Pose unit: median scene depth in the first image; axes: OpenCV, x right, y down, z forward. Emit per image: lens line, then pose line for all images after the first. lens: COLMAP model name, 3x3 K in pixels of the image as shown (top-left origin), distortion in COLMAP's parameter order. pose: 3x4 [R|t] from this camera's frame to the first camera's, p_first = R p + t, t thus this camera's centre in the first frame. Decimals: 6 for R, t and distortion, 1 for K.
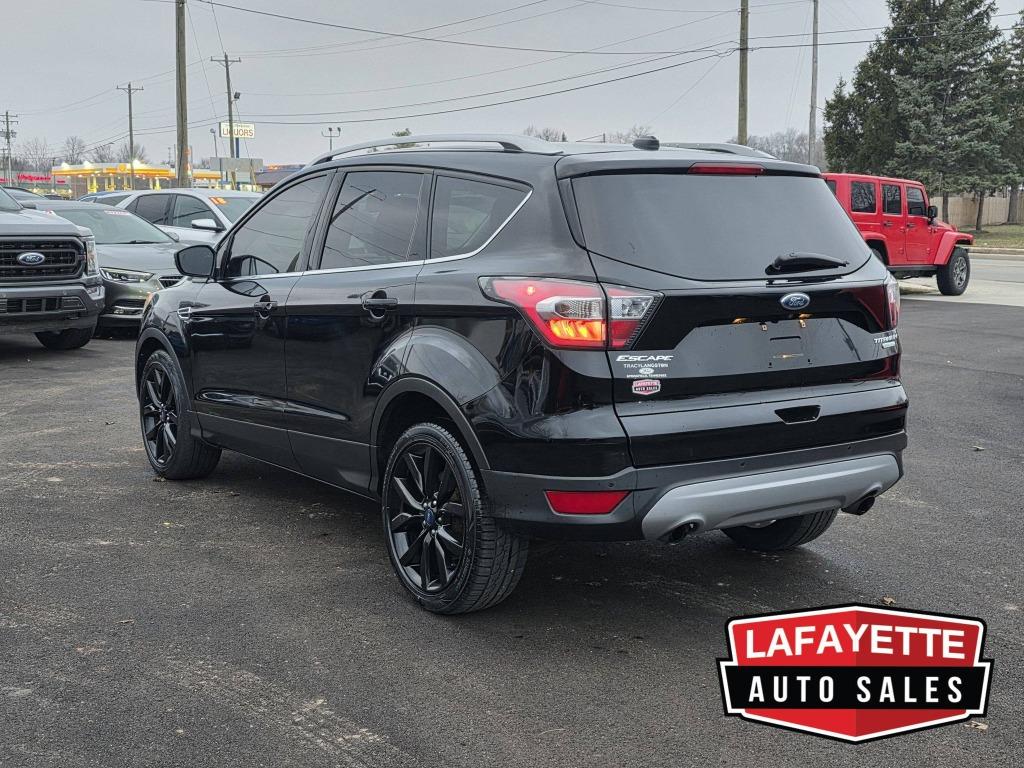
lens RADIAL K [[787.8, 0, 514.4], [0, 787.8, 382.6], [0, 0, 1]] dist [0.038393, -0.038809]
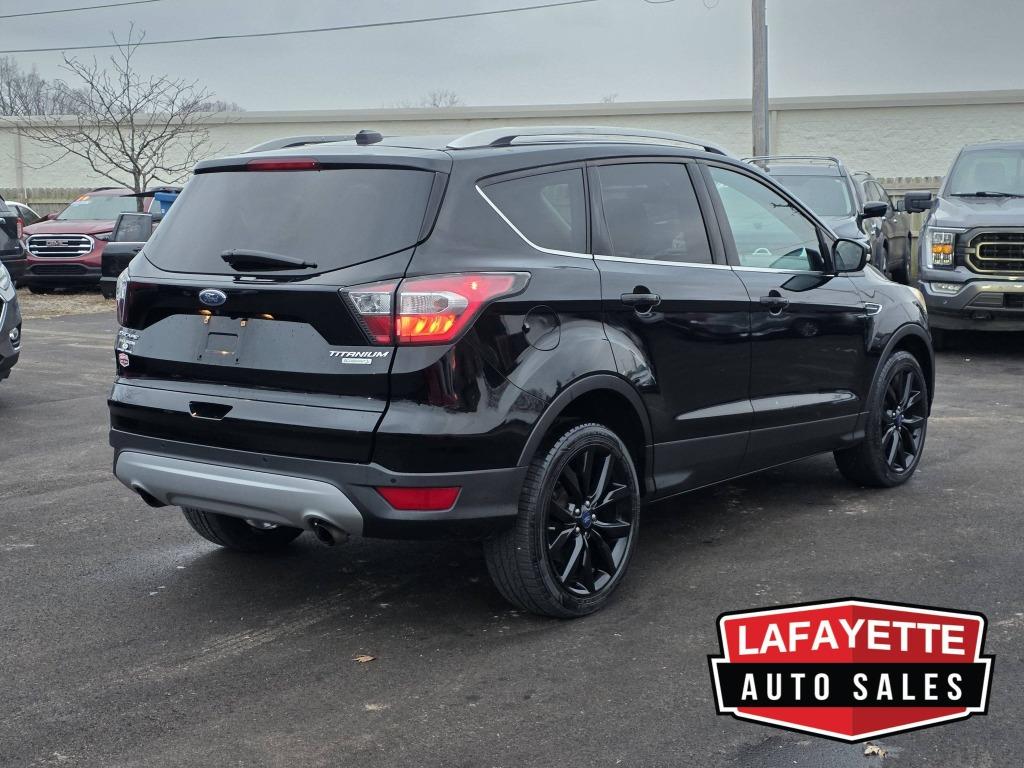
lens RADIAL K [[832.8, 0, 512.0], [0, 832.8, 384.0], [0, 0, 1]] dist [0.001294, -0.000772]
pose [[0.696991, 0.158714, -0.699295, 1.274525], [-0.157372, 0.985280, 0.066768, -0.115906], [0.699598, 0.063513, 0.711709, 0.486685]]
